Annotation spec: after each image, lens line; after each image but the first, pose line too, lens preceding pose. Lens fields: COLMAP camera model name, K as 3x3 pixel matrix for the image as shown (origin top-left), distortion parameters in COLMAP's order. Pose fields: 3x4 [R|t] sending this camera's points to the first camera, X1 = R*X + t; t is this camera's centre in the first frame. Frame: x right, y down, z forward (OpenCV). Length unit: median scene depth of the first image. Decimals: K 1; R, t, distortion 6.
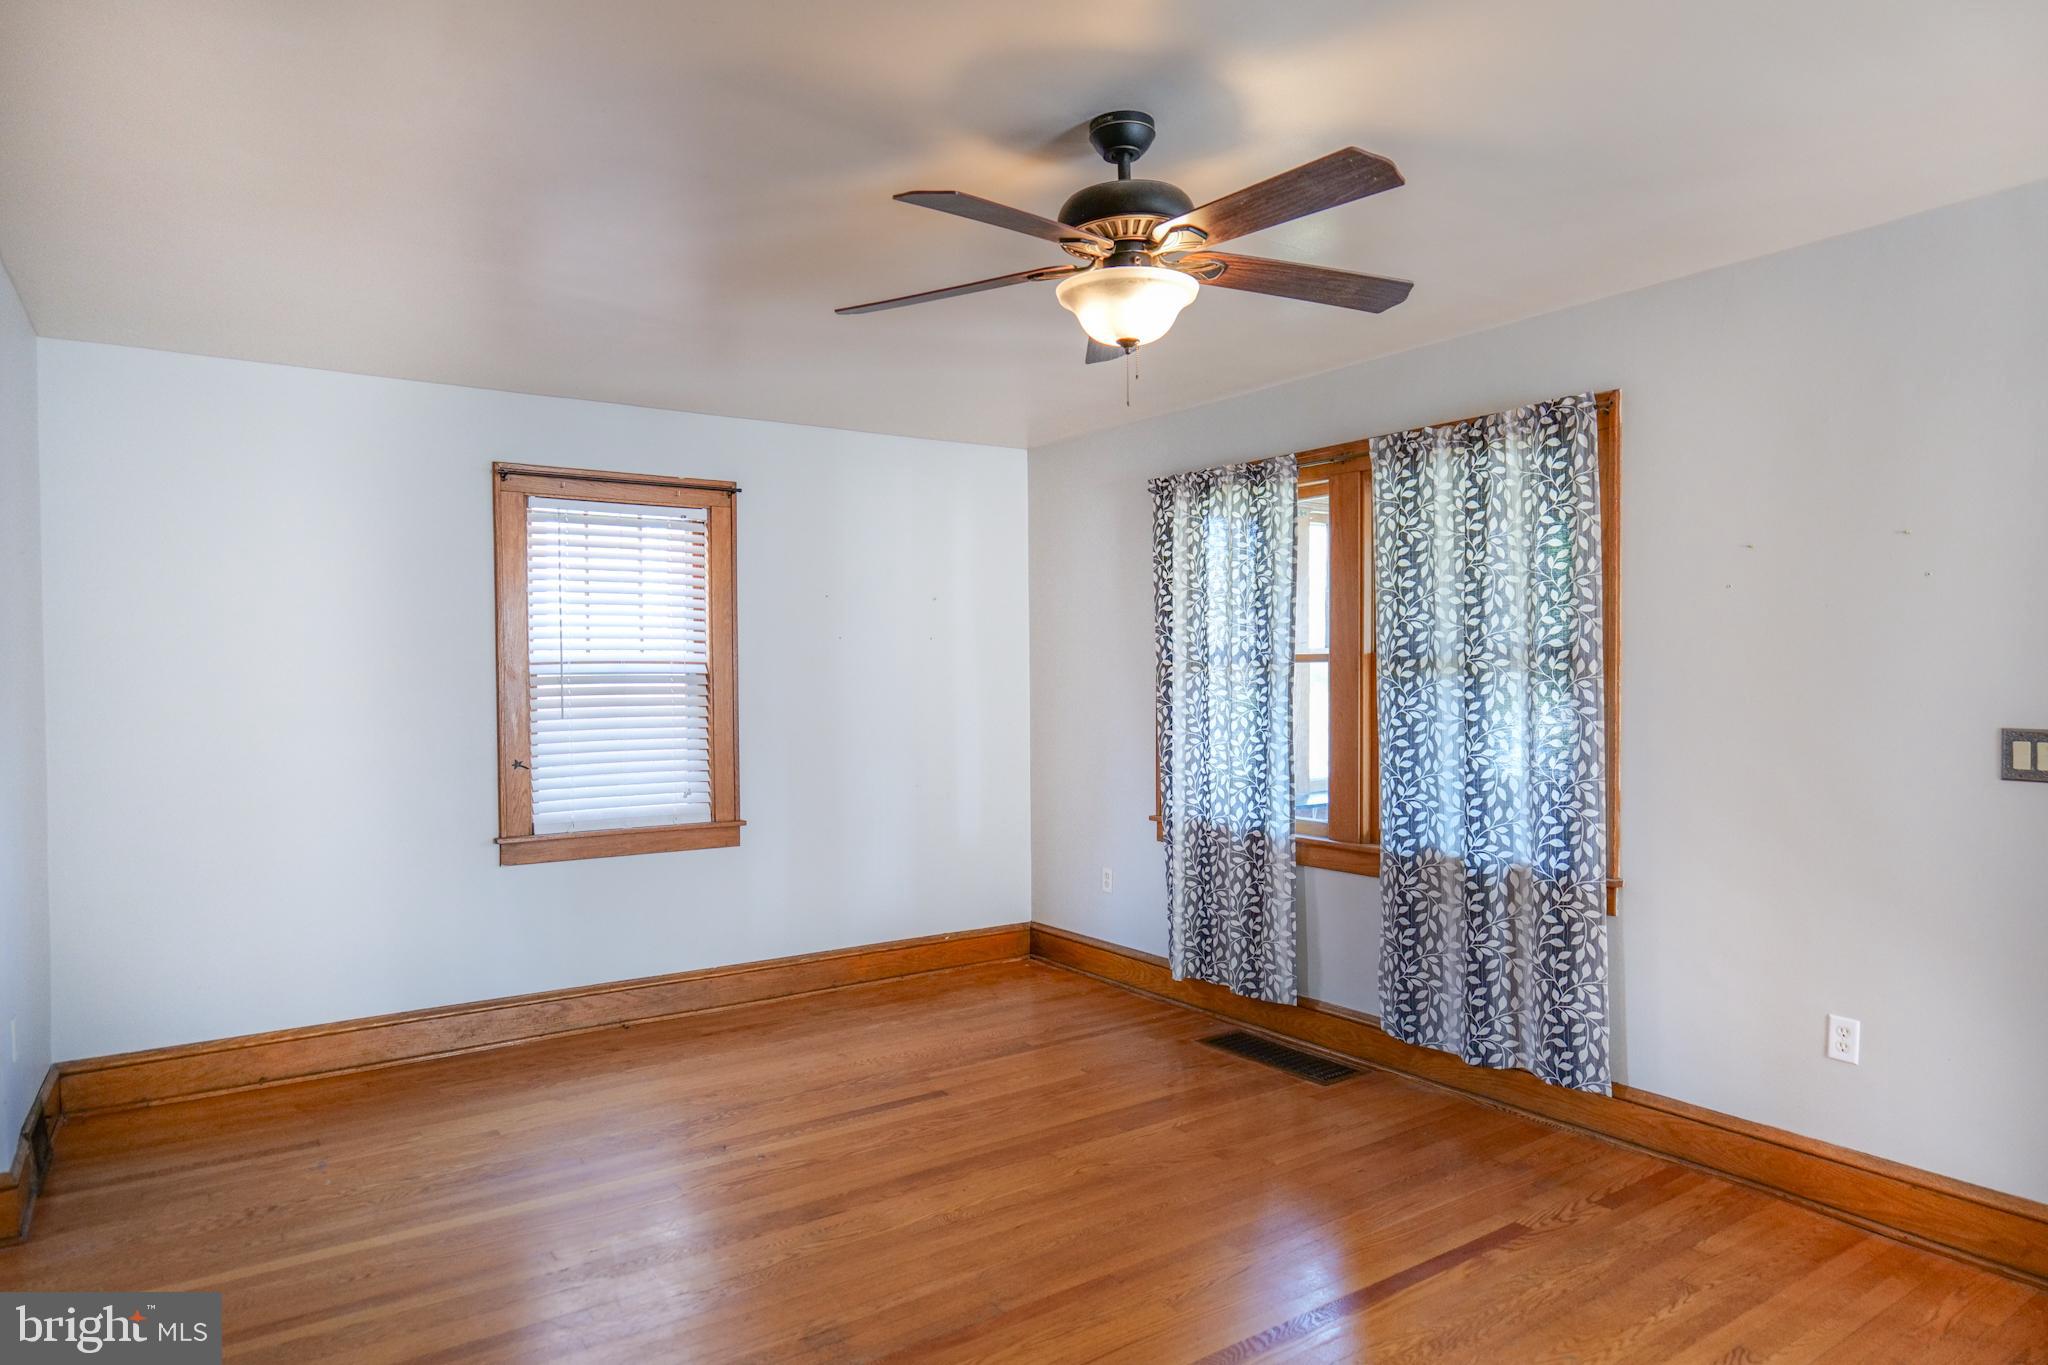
lens RADIAL K [[1233.6, 0, 1024.0], [0, 1233.6, 682.5], [0, 0, 1]] dist [-0.017279, 0.000029]
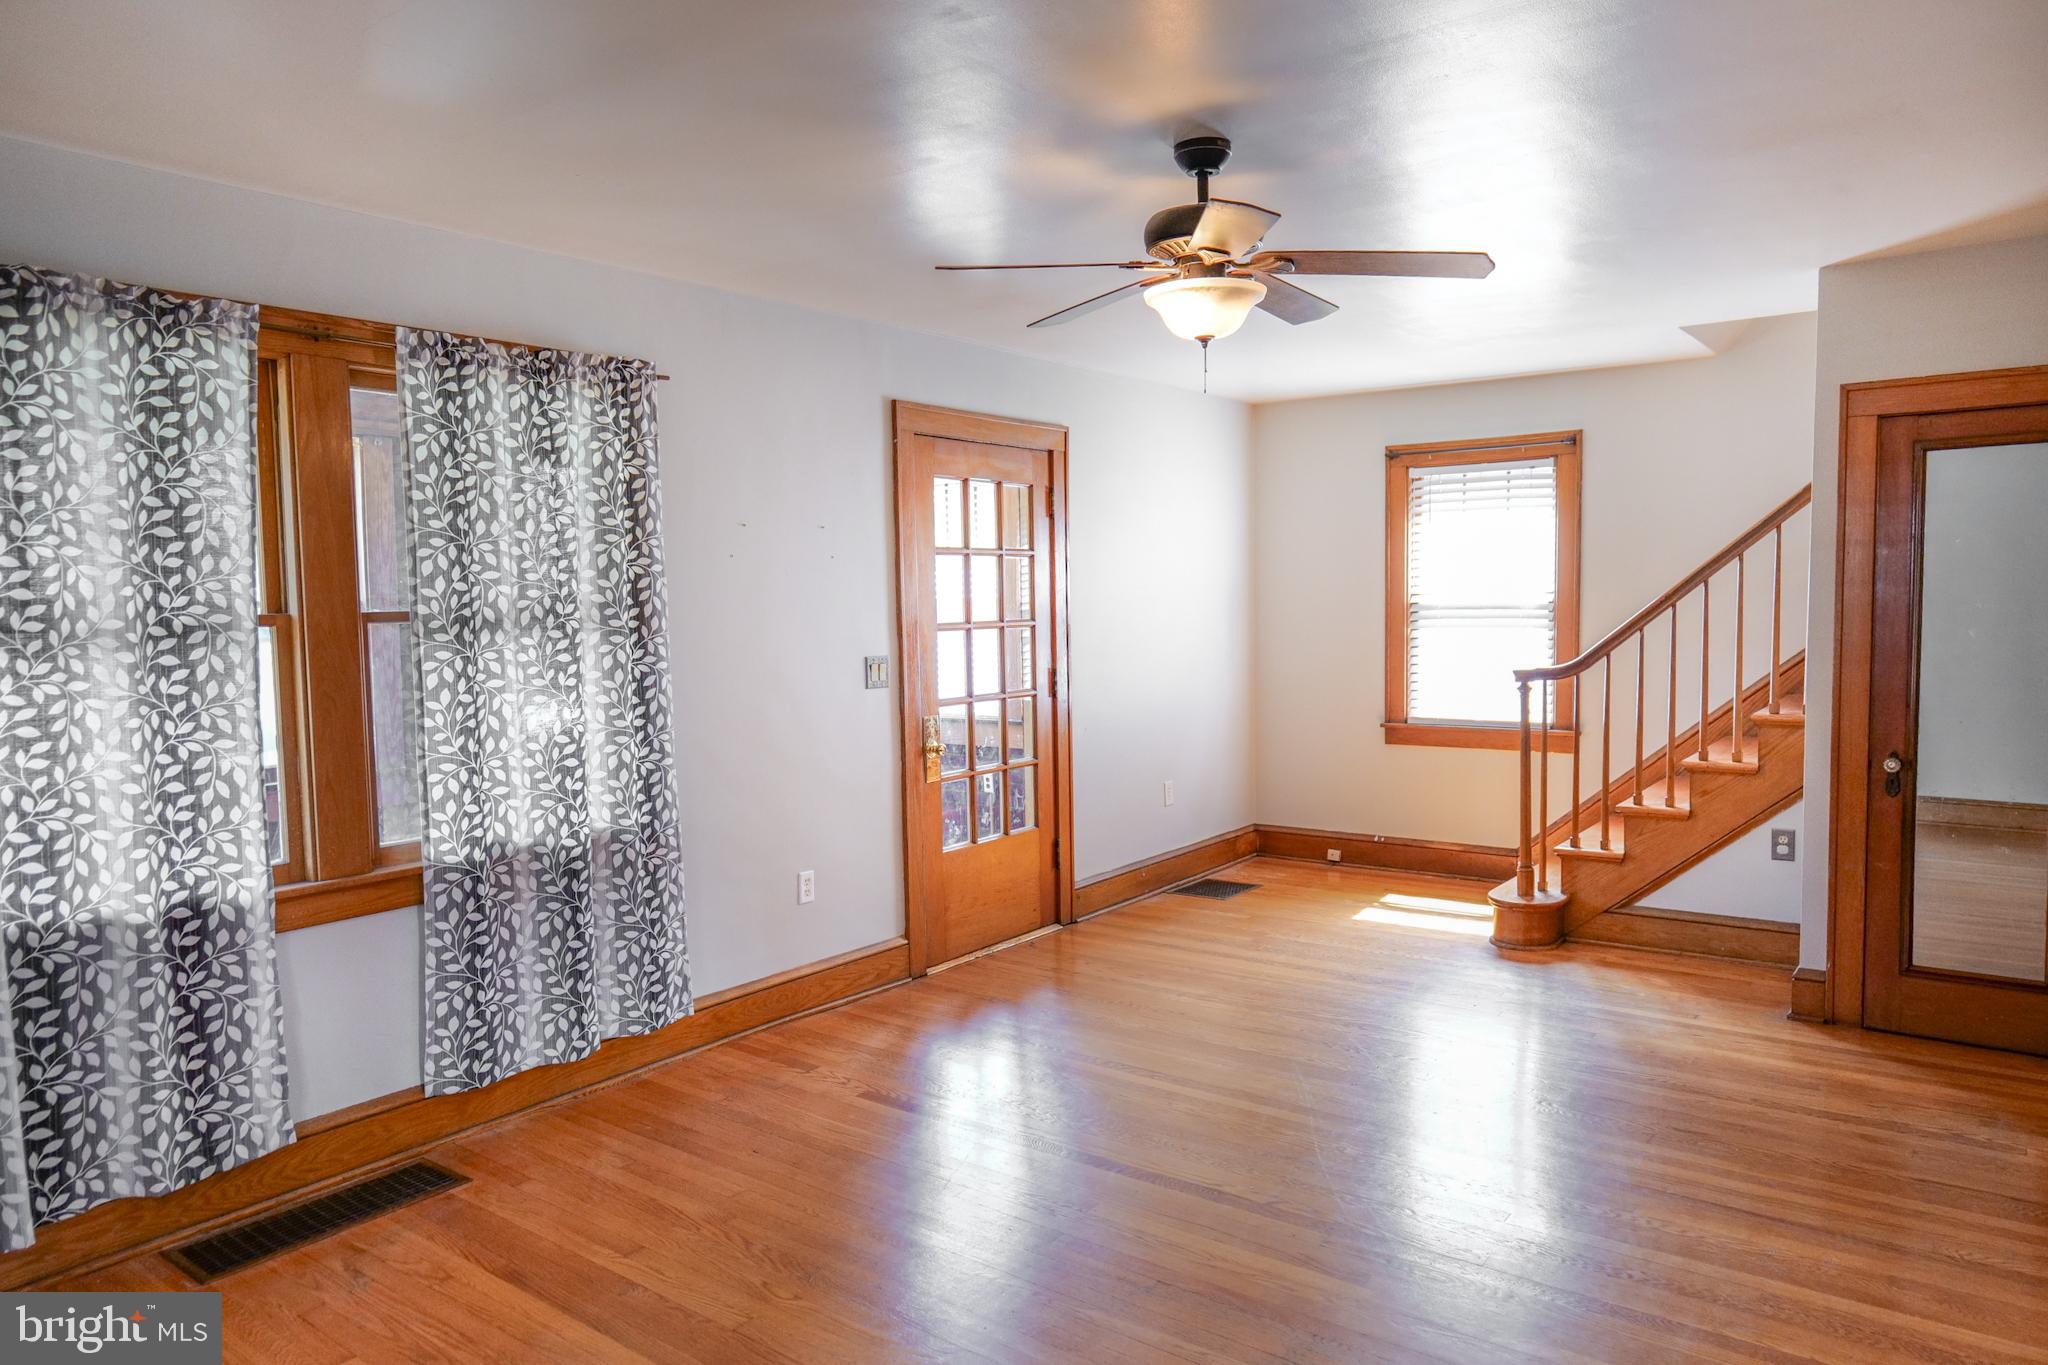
lens RADIAL K [[1270.0, 0, 1023.1], [0, 1270.0, 693.9], [0, 0, 1]] dist [-0.009978, -0.000282]
pose [[-0.283606, -0.057062, 0.957242, -0.547617], [0.034827, 0.996956, 0.069748, -0.014602], [-0.958308, 0.053119, -0.280755, 0.818938]]
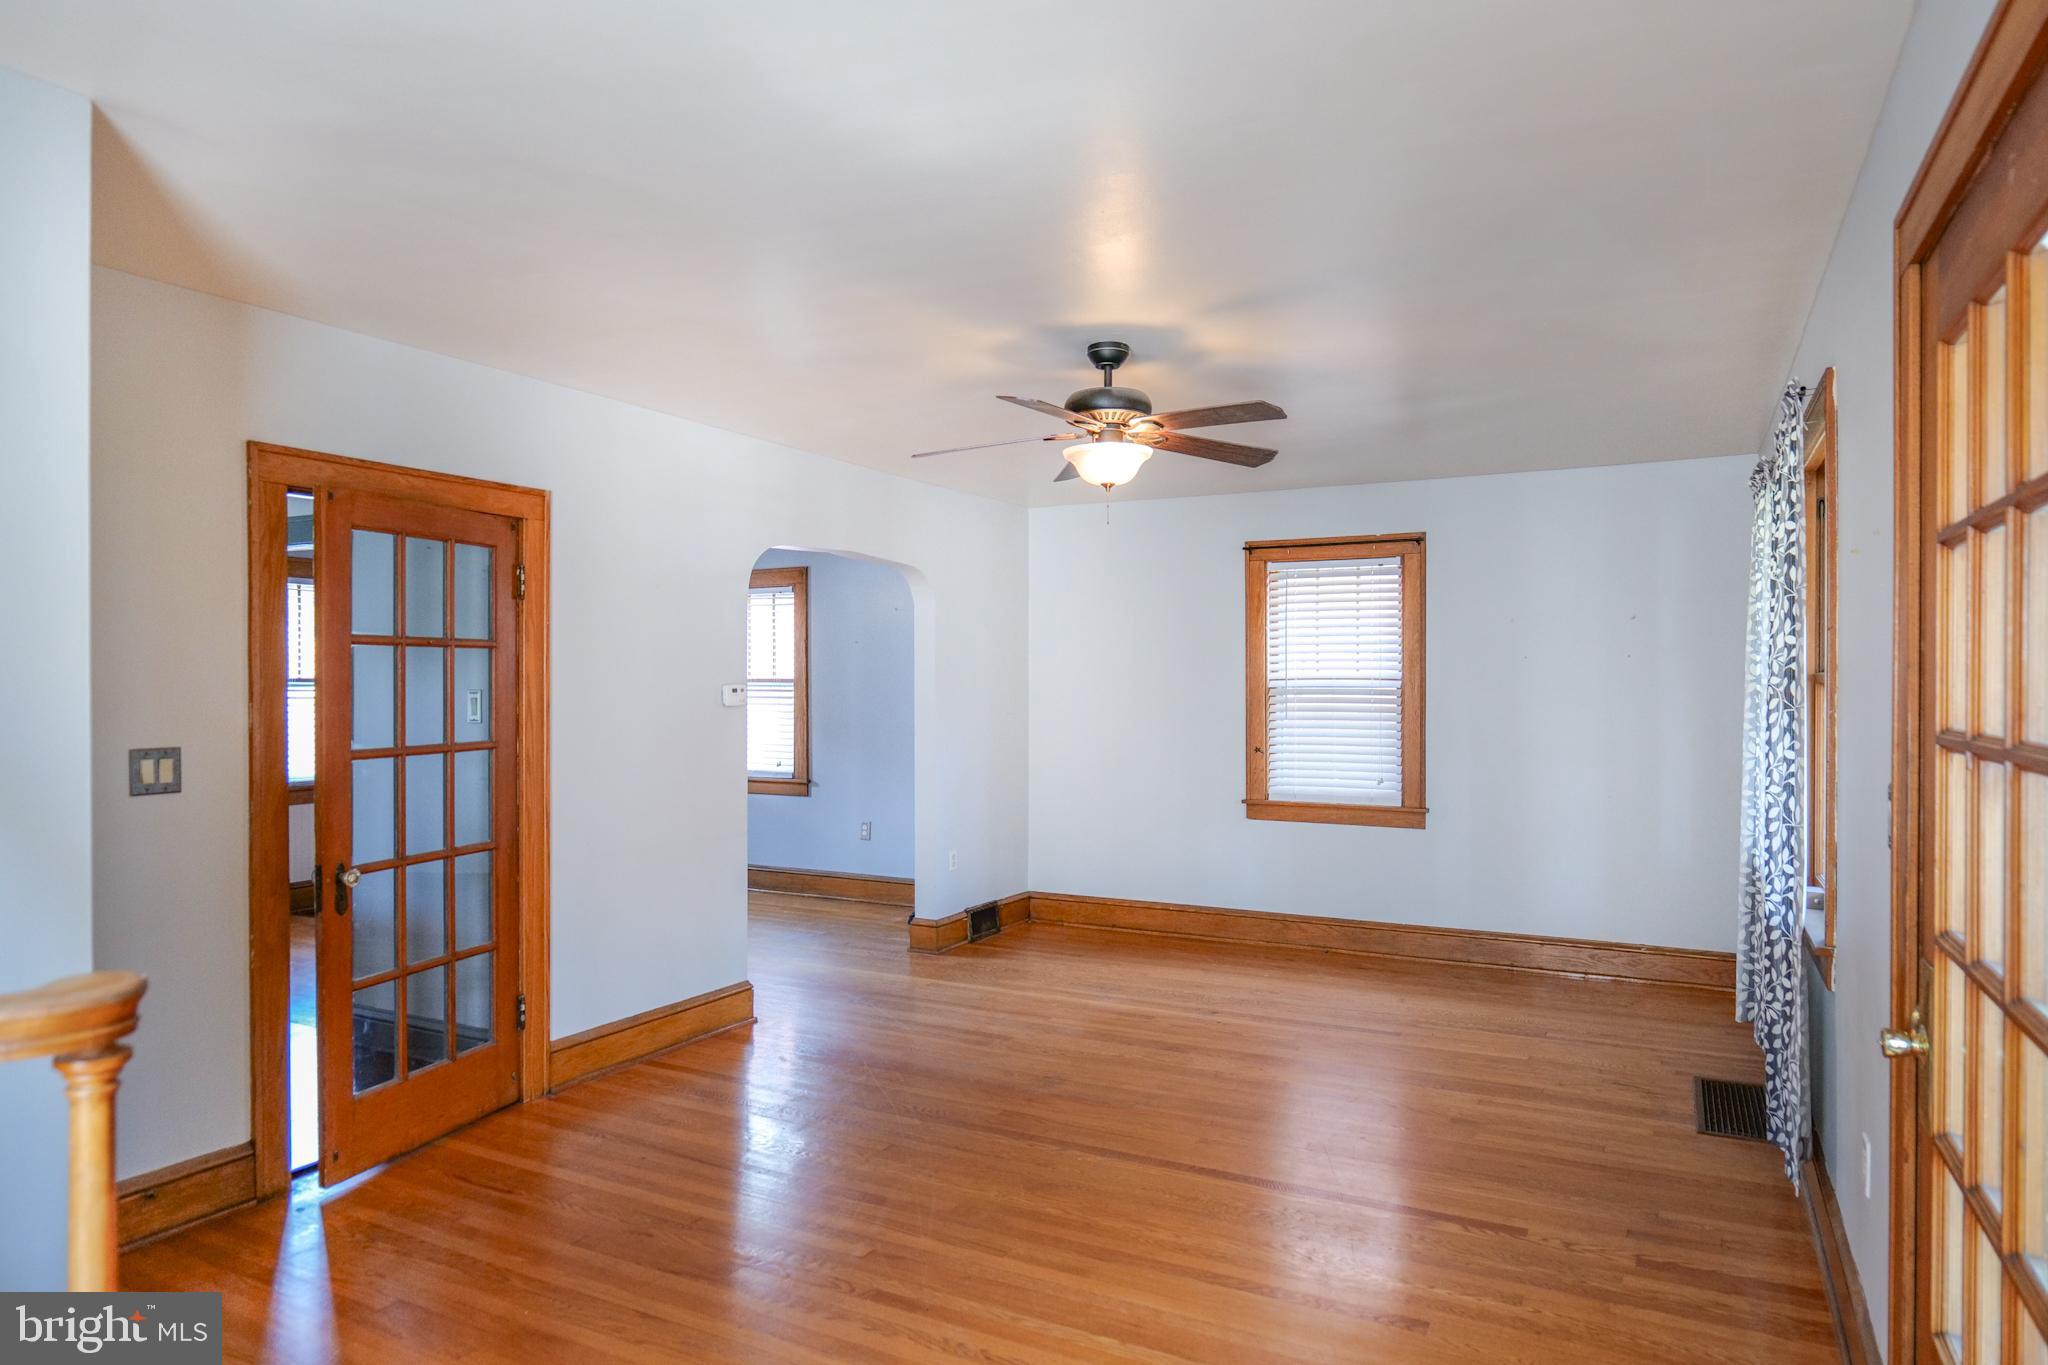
lens RADIAL K [[1233.6, 0, 1024.0], [0, 1233.6, 682.5], [0, 0, 1]] dist [-0.017279, 0.000029]
pose [[0.464431, 0.009111, -0.885562, 0.774360], [-0.011097, 0.999928, 0.004468, -0.016441], [0.885540, 0.007752, 0.464499, 0.092317]]
